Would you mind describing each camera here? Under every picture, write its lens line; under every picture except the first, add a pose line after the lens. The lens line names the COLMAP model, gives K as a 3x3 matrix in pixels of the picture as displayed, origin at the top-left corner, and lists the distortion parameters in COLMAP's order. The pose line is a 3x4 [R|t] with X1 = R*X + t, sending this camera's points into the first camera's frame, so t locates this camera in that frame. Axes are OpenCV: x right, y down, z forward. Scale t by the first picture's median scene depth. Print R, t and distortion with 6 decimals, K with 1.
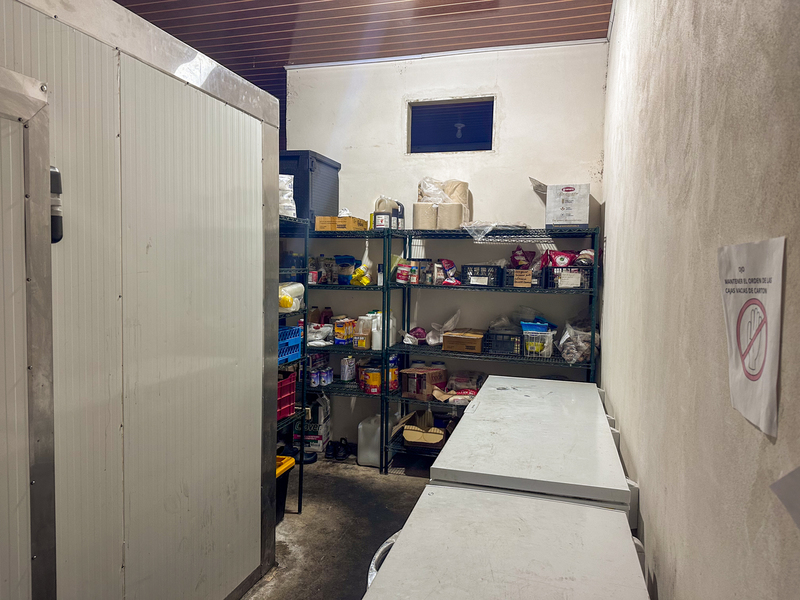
lens RADIAL K [[561.6, 0, 400.0], [0, 561.6, 300.0], [0, 0, 1]] dist [0.086204, -0.004240]
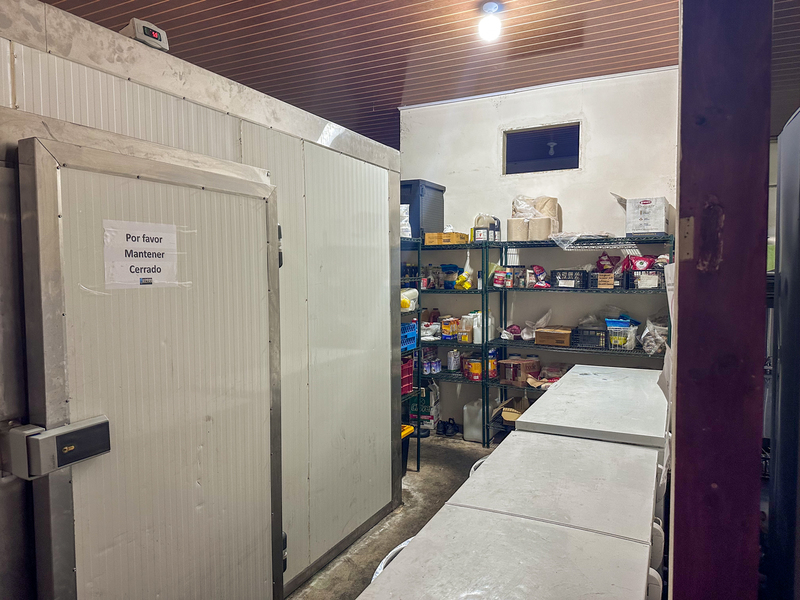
lens RADIAL K [[561.6, 0, 400.0], [0, 561.6, 300.0], [0, 0, 1]] dist [0.086204, -0.004240]
pose [[0.982815, -0.015250, -0.183963, 0.017224], [0.013919, 0.999867, -0.008526, 0.004444], [0.184068, 0.005819, 0.982896, -0.199724]]
